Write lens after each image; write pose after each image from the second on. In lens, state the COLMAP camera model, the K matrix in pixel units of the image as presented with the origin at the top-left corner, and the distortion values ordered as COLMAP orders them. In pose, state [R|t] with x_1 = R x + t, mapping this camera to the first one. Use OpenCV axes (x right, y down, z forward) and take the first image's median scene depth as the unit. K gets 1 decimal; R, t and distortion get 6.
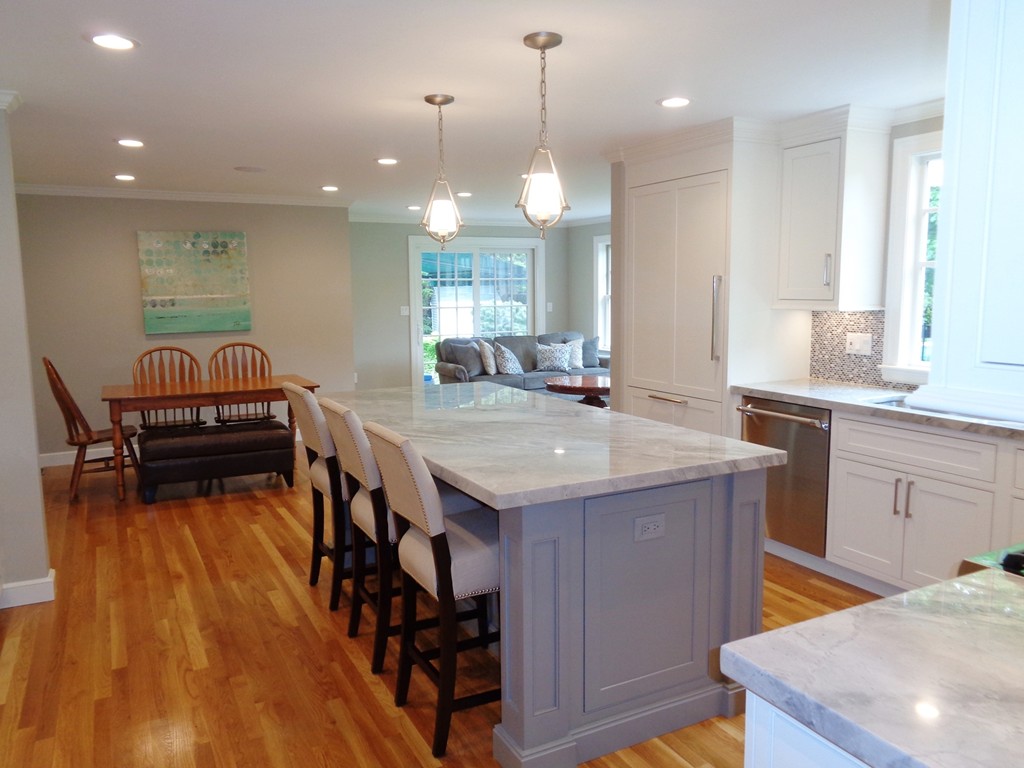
lens RADIAL K [[778.3, 0, 516.3], [0, 778.3, 386.8], [0, 0, 1]] dist [0.000370, 0.000170]
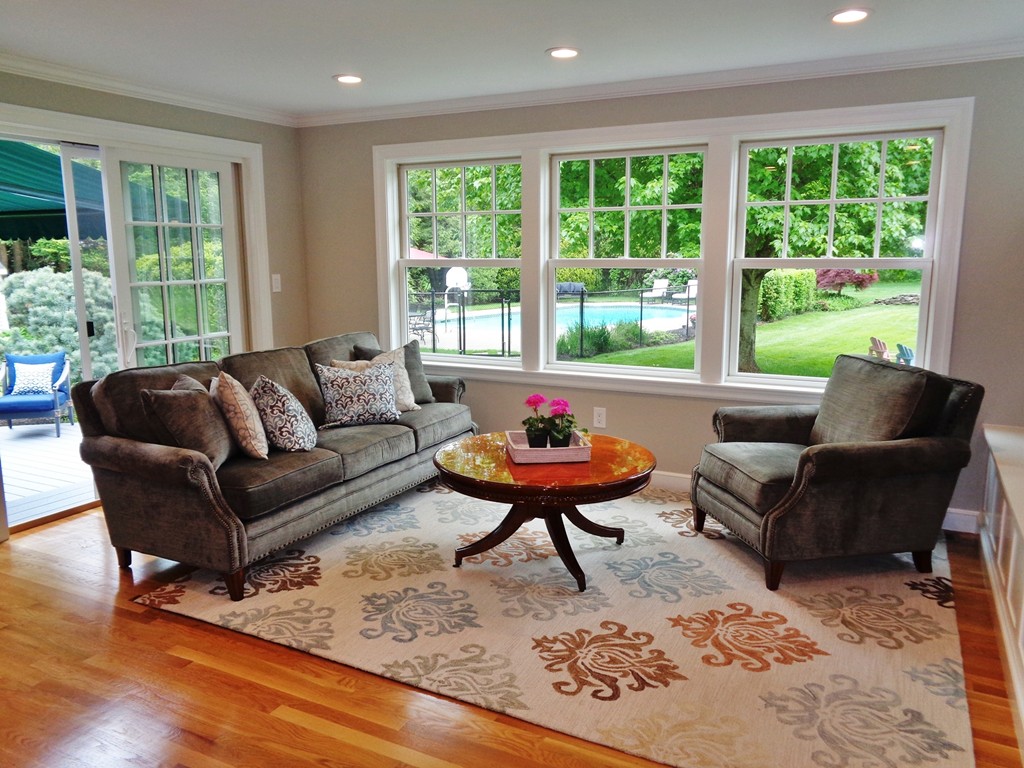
lens RADIAL K [[778.3, 0, 516.3], [0, 778.3, 386.8], [0, 0, 1]] dist [0.000370, 0.000170]
pose [[0.814317, -0.097096, 0.572241, -0.143881], [0.070422, 0.995153, 0.068642, -0.066875], [-0.576132, -0.015598, 0.817208, 0.561889]]
